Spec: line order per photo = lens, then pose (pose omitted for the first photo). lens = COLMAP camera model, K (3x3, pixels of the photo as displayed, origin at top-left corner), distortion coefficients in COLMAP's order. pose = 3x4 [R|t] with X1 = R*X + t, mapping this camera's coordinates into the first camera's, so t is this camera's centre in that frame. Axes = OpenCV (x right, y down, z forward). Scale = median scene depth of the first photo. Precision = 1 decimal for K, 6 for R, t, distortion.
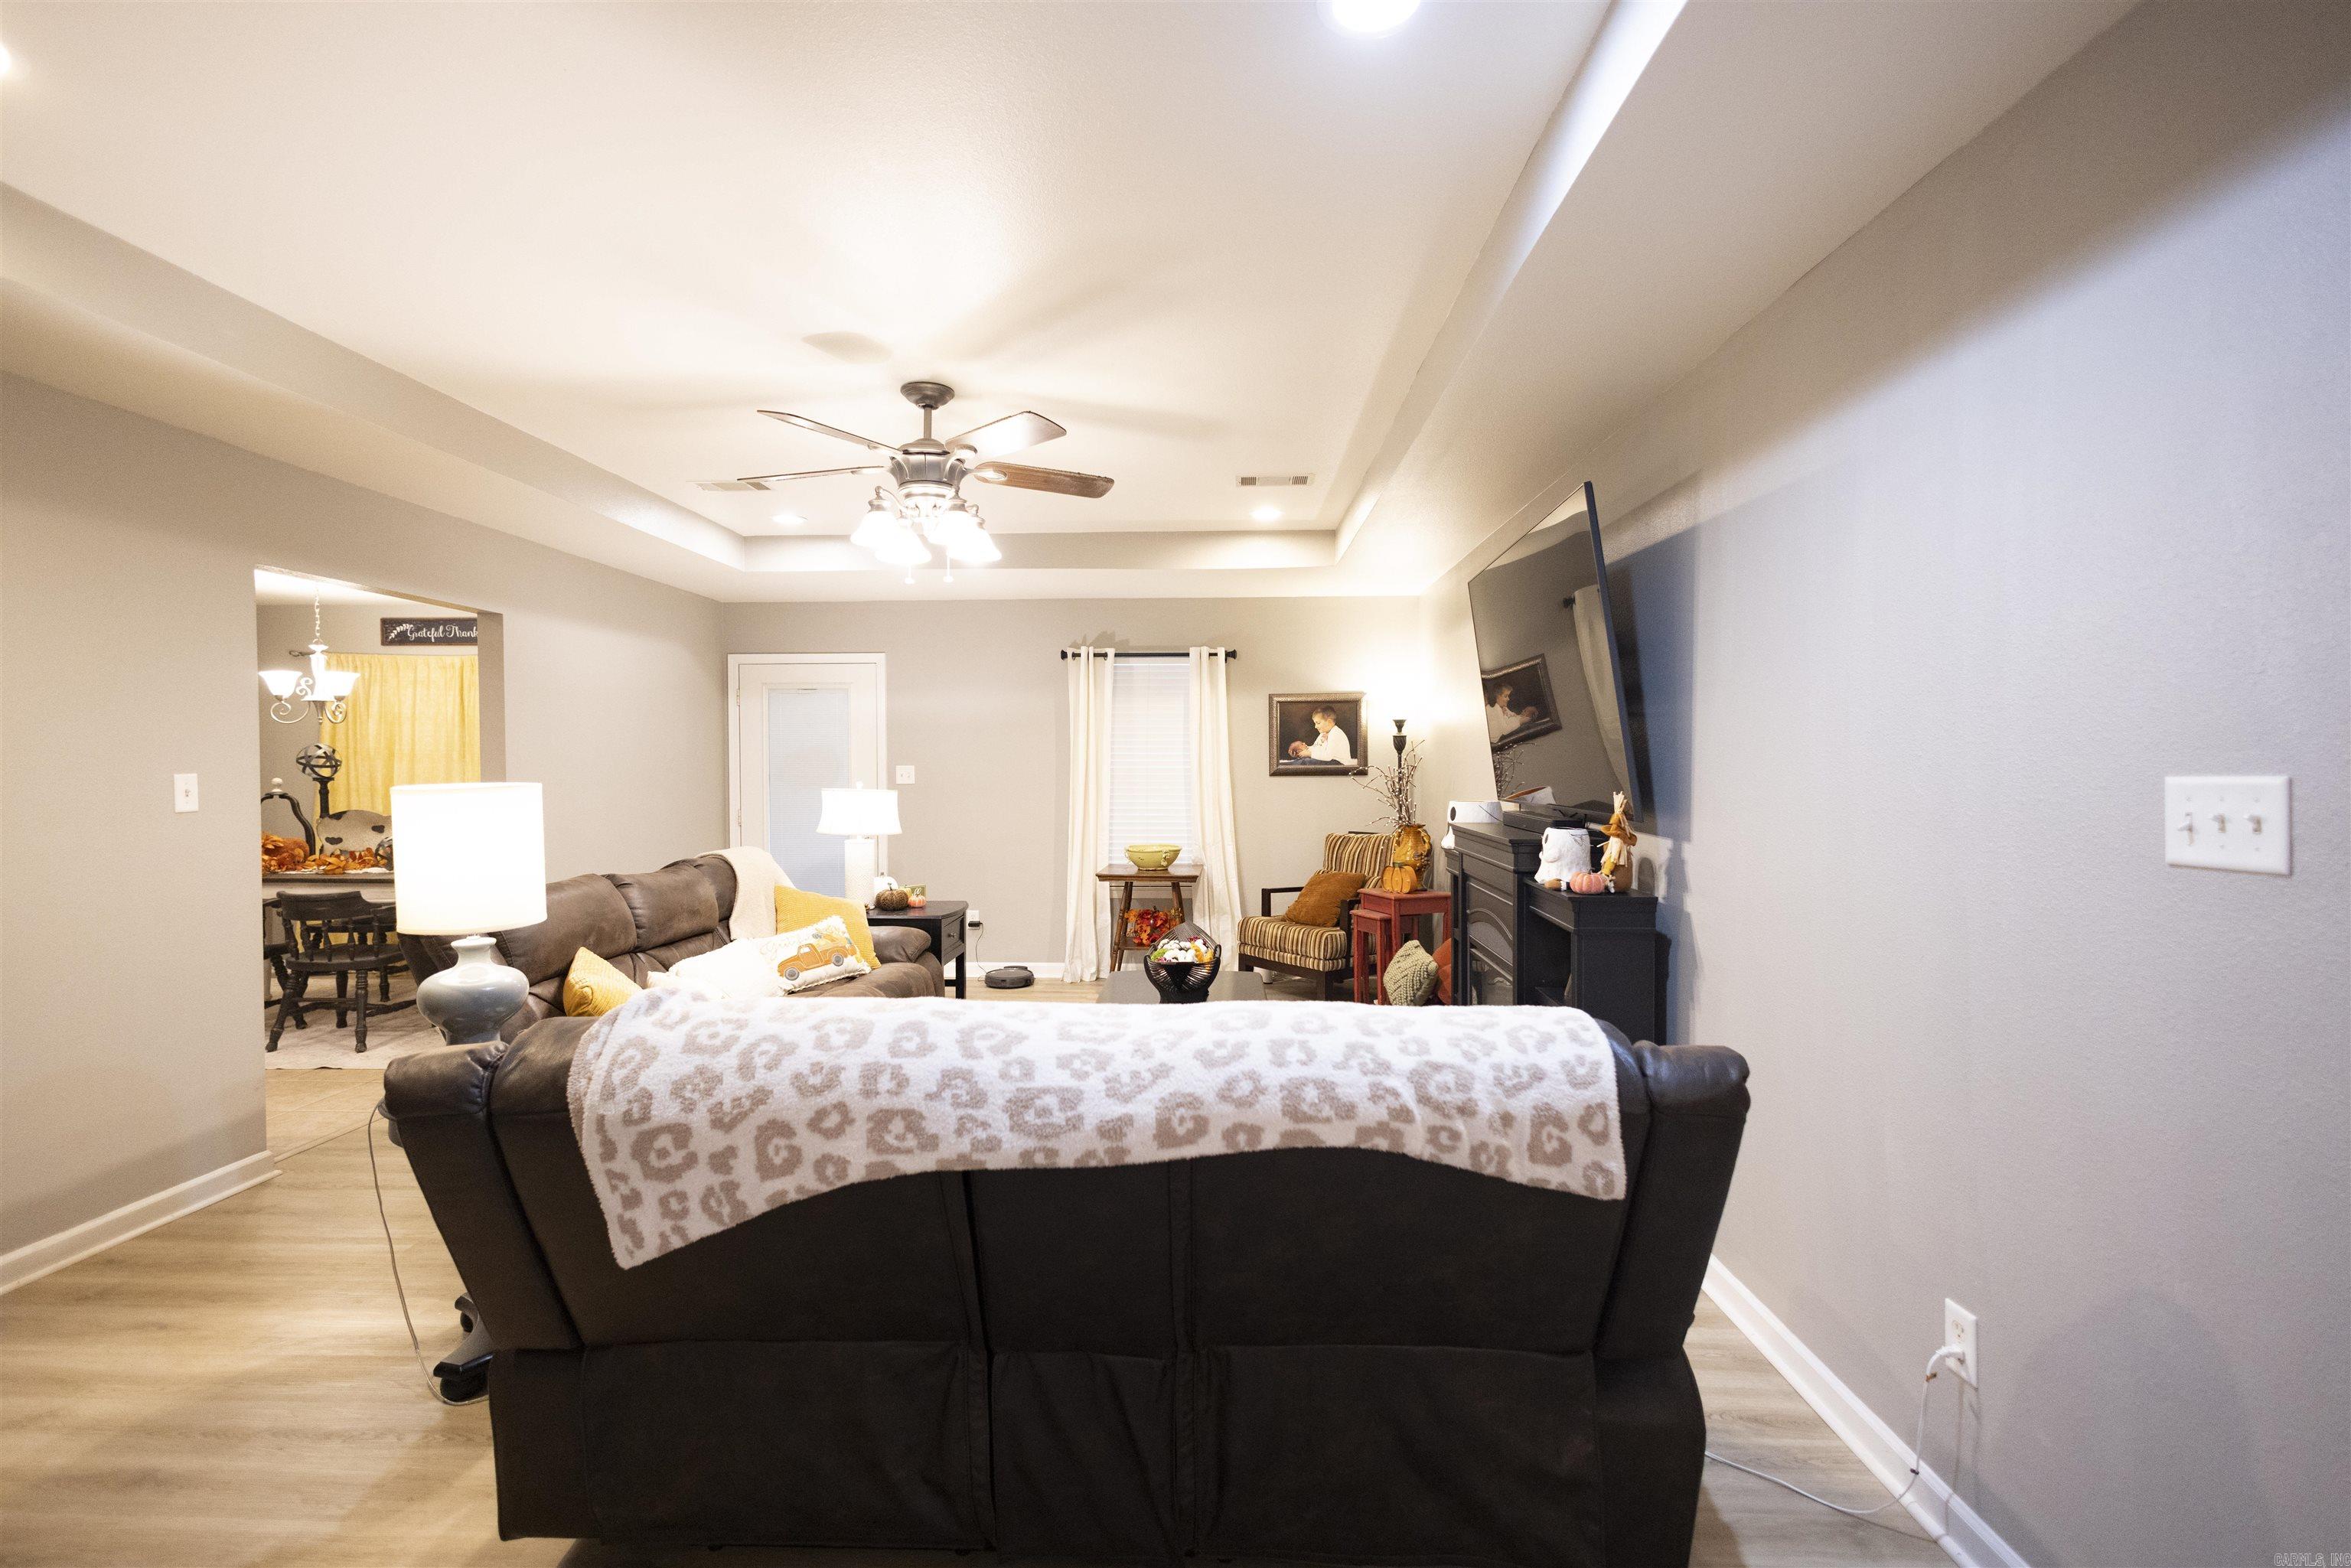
lens RADIAL K [[1075.1, 0, 1164.7], [0, 1075.1, 786.7], [0, 0, 1]] dist [0.018786, -0.008187]
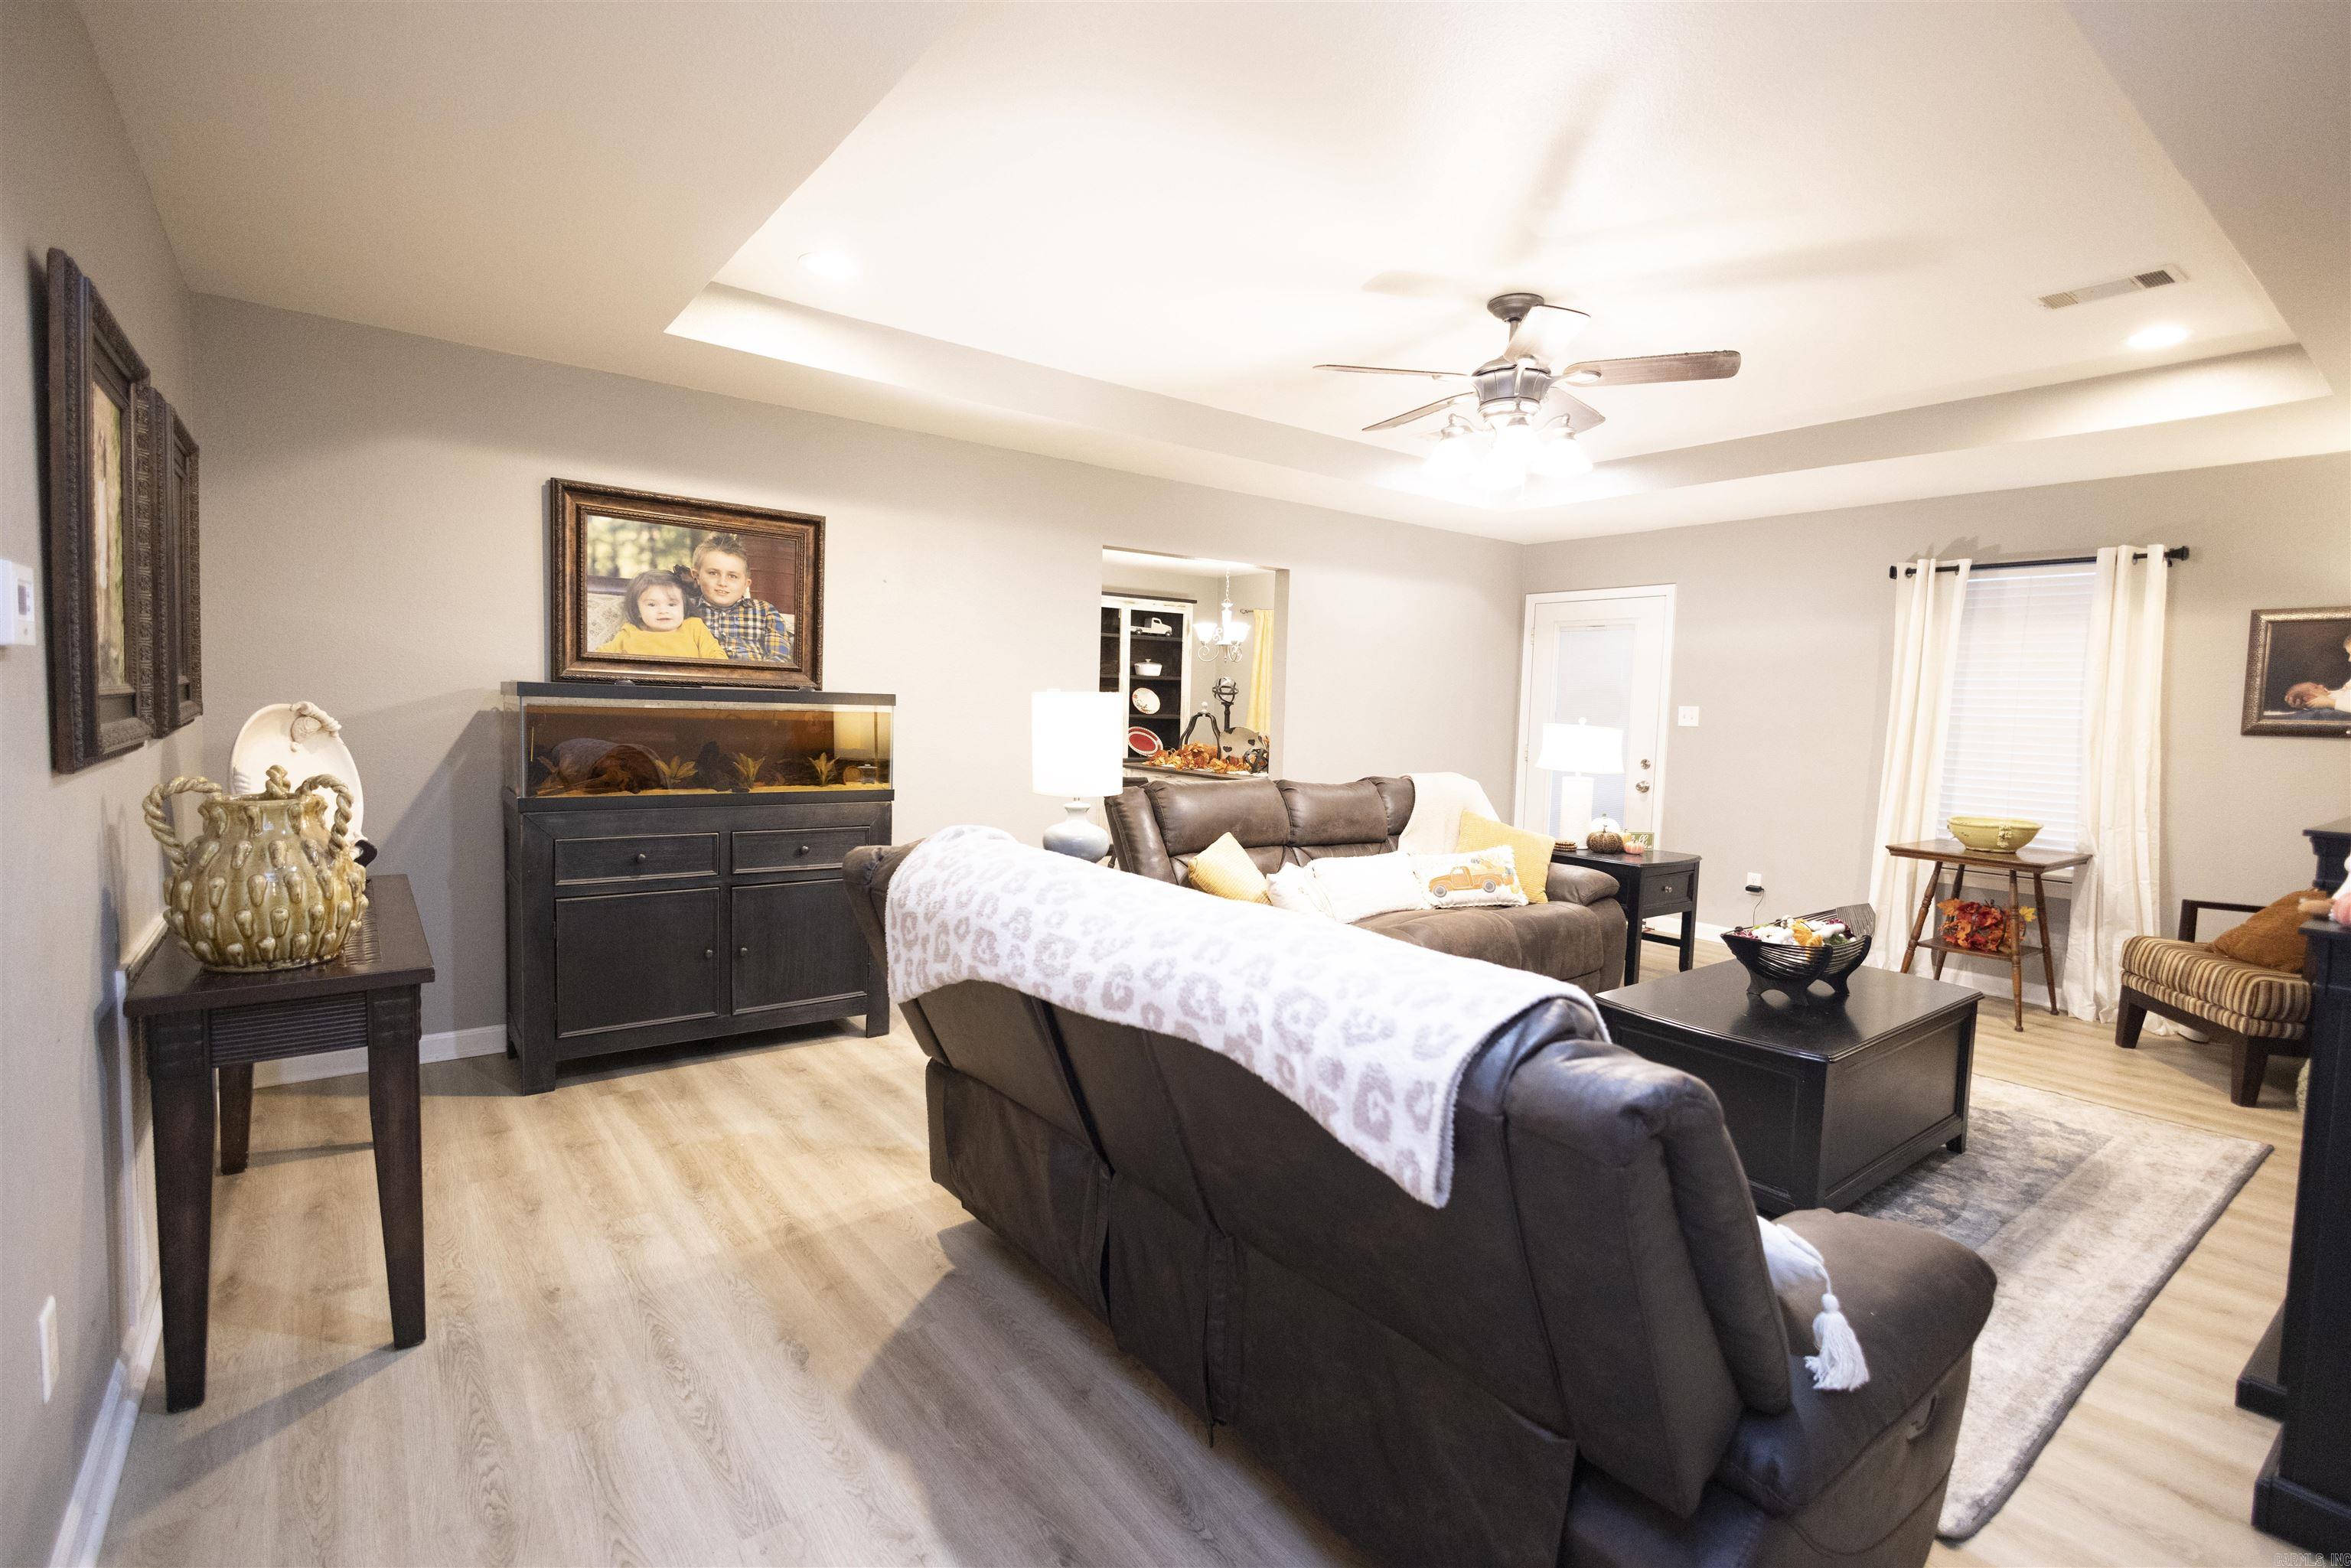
lens RADIAL K [[1075.1, 0, 1182.9], [0, 1075.1, 782.2], [0, 0, 1]] dist [0.018786, -0.008187]
pose [[0.649623, 0.079835, -0.756053, 0.212323], [-0.047584, 0.996791, 0.064371, 0.007809], [0.758766, -0.005841, 0.651337, 0.085790]]
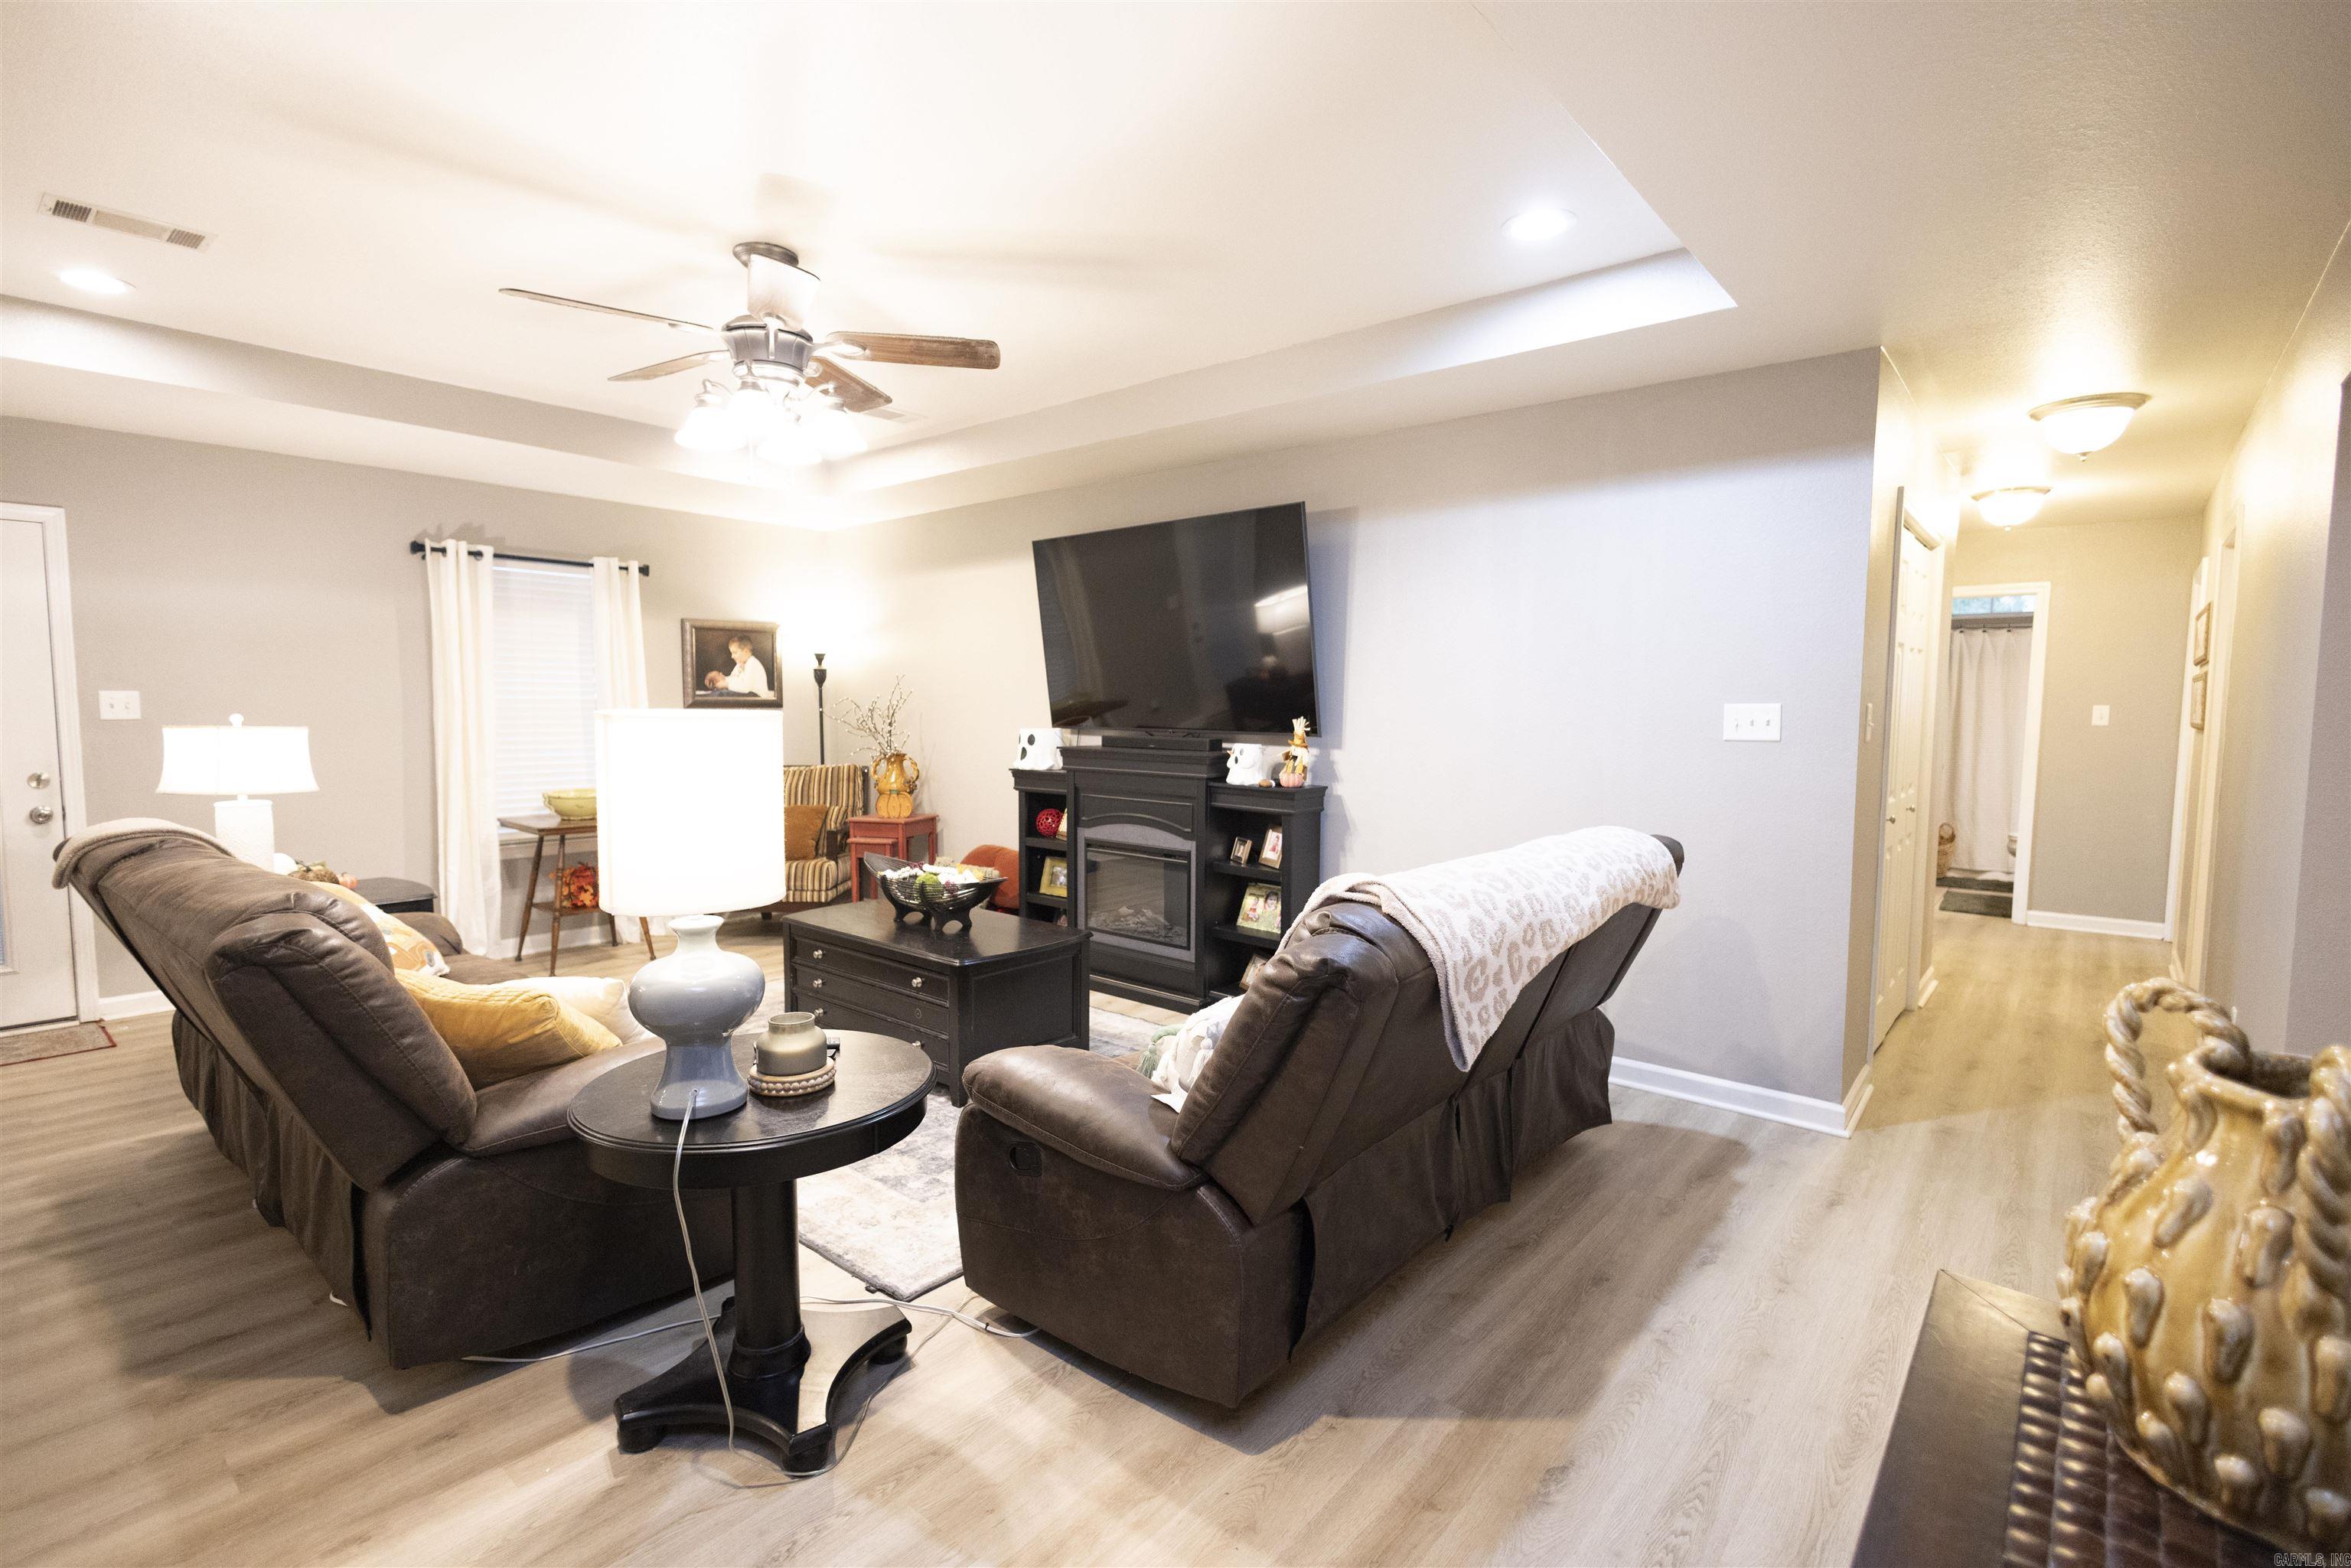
lens RADIAL K [[1075.1, 0, 1176.8], [0, 1075.1, 786.1], [0, 0, 1]] dist [0.018786, -0.008187]
pose [[0.613537, -0.055019, 0.787747, -0.434881], [0.008891, 0.997988, 0.062779, 0.002666], [-0.789616, -0.031514, 0.612791, 0.120982]]
